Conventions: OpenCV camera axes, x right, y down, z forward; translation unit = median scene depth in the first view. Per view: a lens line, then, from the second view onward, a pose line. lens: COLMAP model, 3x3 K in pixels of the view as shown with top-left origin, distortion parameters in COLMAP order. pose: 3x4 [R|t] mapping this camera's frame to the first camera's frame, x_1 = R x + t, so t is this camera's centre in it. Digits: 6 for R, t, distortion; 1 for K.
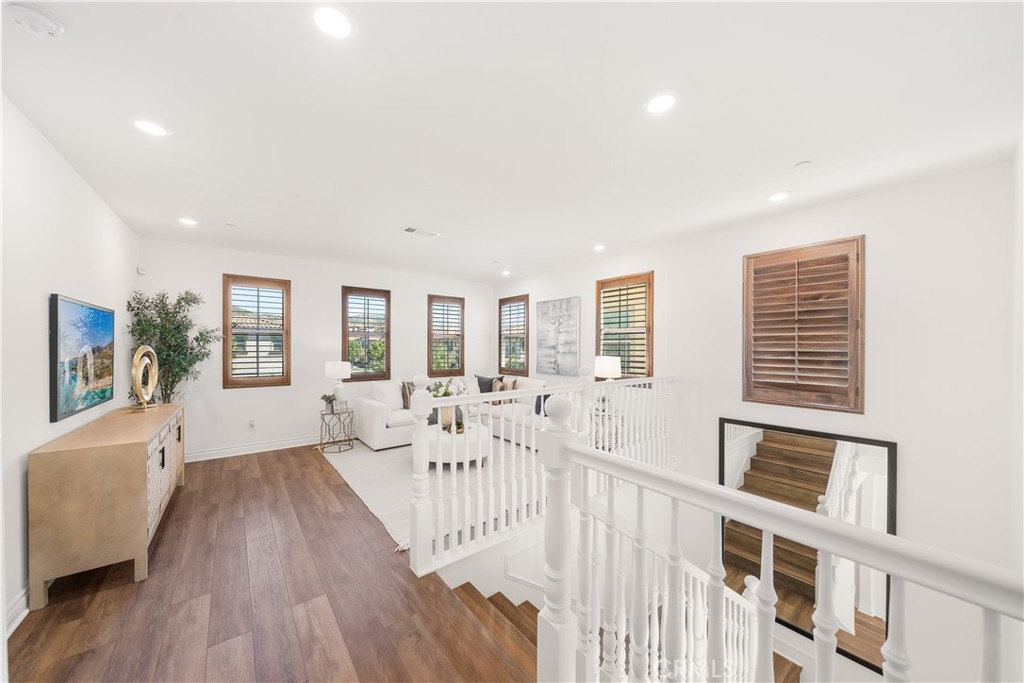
lens RADIAL K [[345.8, 0, 506.8], [0, 345.8, 349.2], [0, 0, 1]] dist [0.000306, -0.000017]
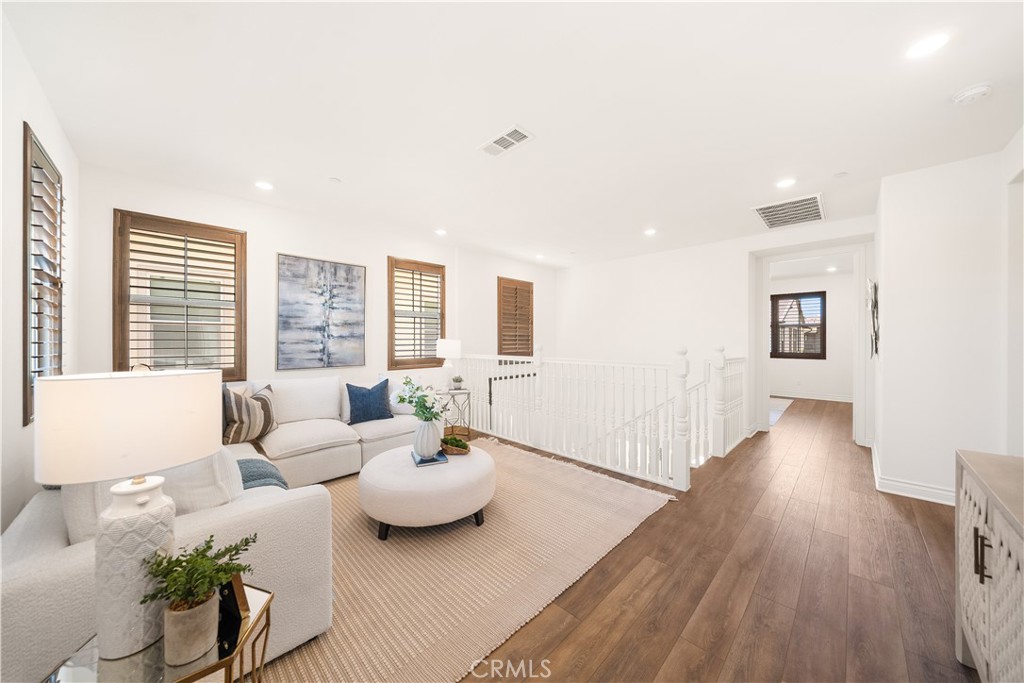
lens RADIAL K [[345.8, 0, 507.5], [0, 345.8, 337.6], [0, 0, 1]] dist [0.000306, -0.000017]
pose [[-0.112905, 0.004771, 0.993594, -0.619556], [0.004931, 0.999979, -0.004241, 0.017665], [-0.993594, 0.004421, -0.112926, 0.743651]]
